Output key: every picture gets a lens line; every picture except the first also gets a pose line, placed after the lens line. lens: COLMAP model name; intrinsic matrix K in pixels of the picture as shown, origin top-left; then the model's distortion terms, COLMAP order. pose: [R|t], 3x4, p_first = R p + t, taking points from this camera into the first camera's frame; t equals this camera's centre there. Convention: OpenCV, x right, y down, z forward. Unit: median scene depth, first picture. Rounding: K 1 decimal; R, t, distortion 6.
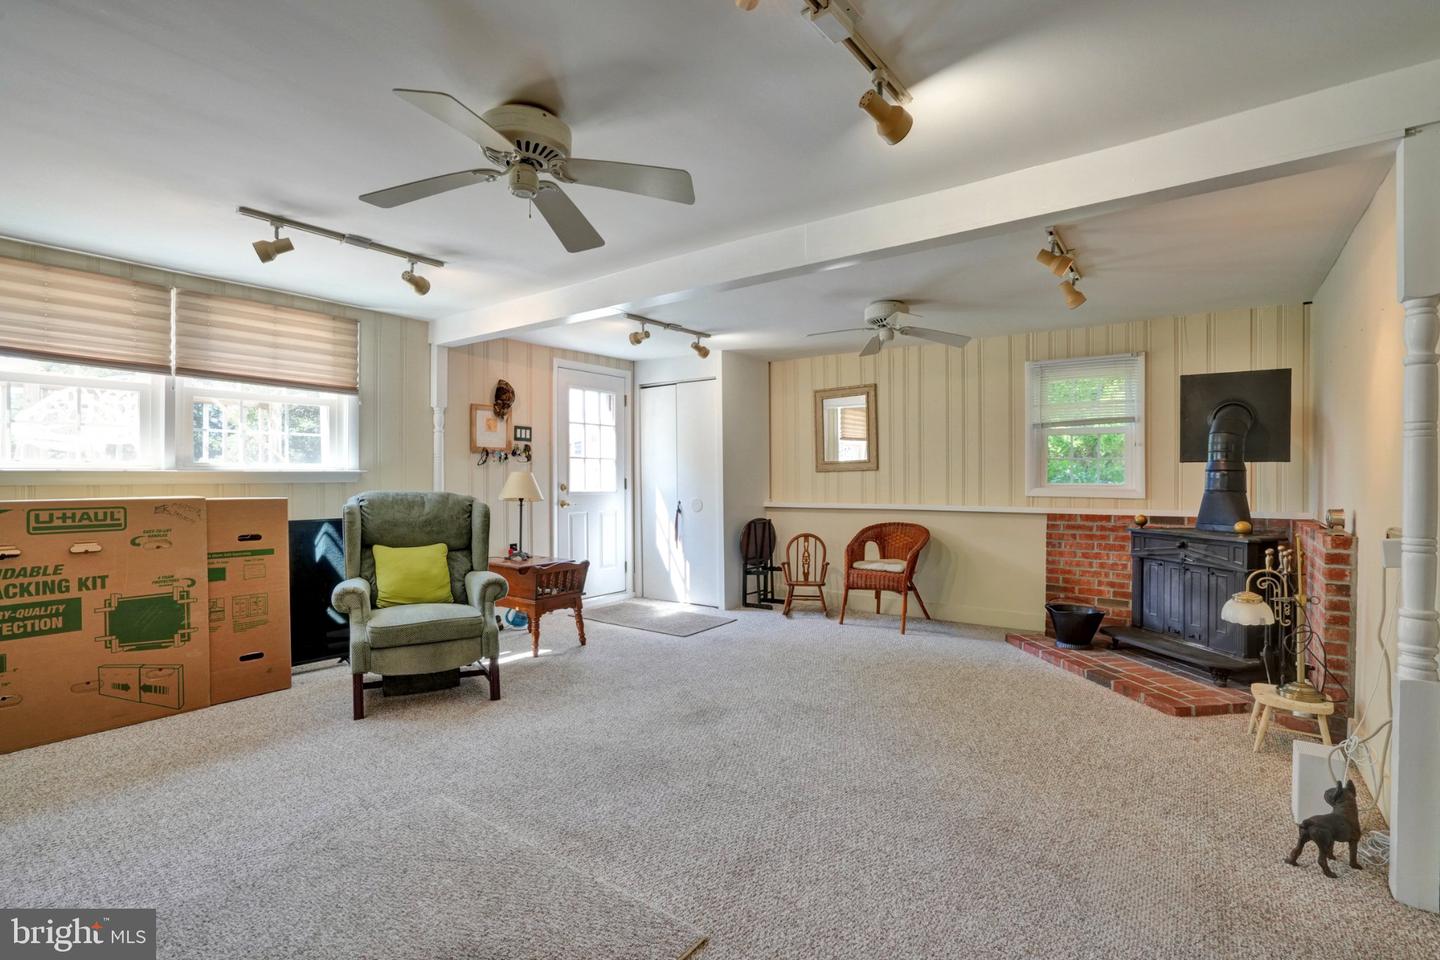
lens RADIAL K [[653.1, 0, 699.9], [0, 653.1, 478.9], [0, 0, 1]] dist [-0.061576, 0.026028]
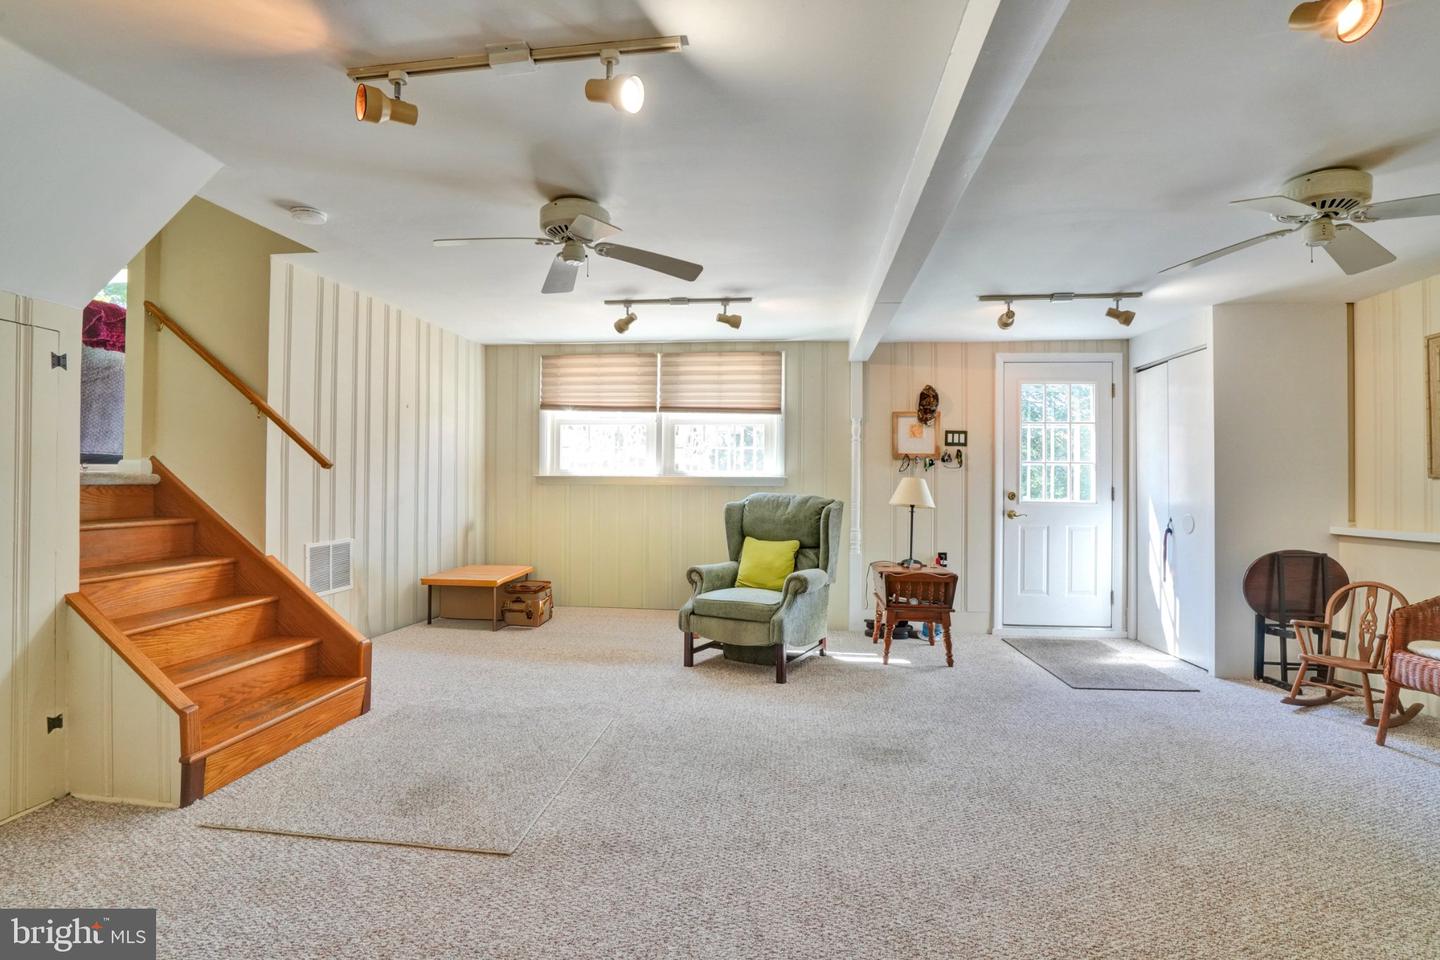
lens RADIAL K [[663.7, 0, 716.0], [0, 663.7, 479.3], [0, 0, 1]] dist [-0.065014, 0.027674]
pose [[0.525437, 0.000116, -0.850833, 0.448040], [-0.013852, 0.999869, -0.008418, 0.004354], [0.850720, 0.016209, 0.525369, 0.238562]]
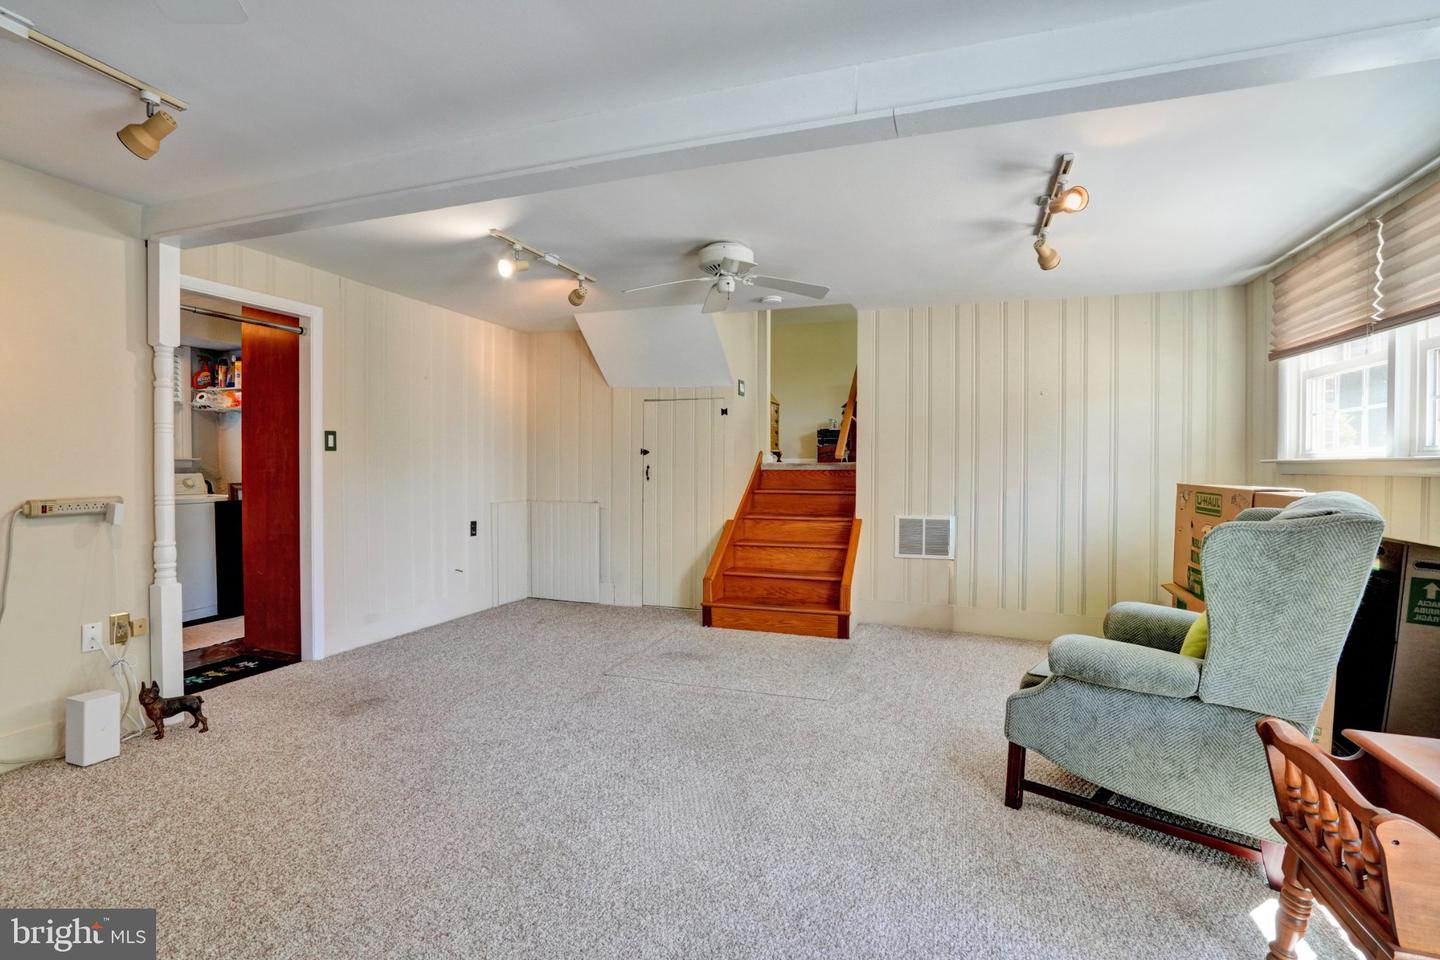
lens RADIAL K [[673.1, 0, 723.6], [0, 673.1, 478.1], [0, 0, 1]] dist [-0.047505, 0.000022]
pose [[-0.939384, -0.000012, -0.342866, 0.143508], [-0.008304, 0.999707, 0.022715, 0.001303], [0.342765, 0.024185, -0.939110, 1.152145]]
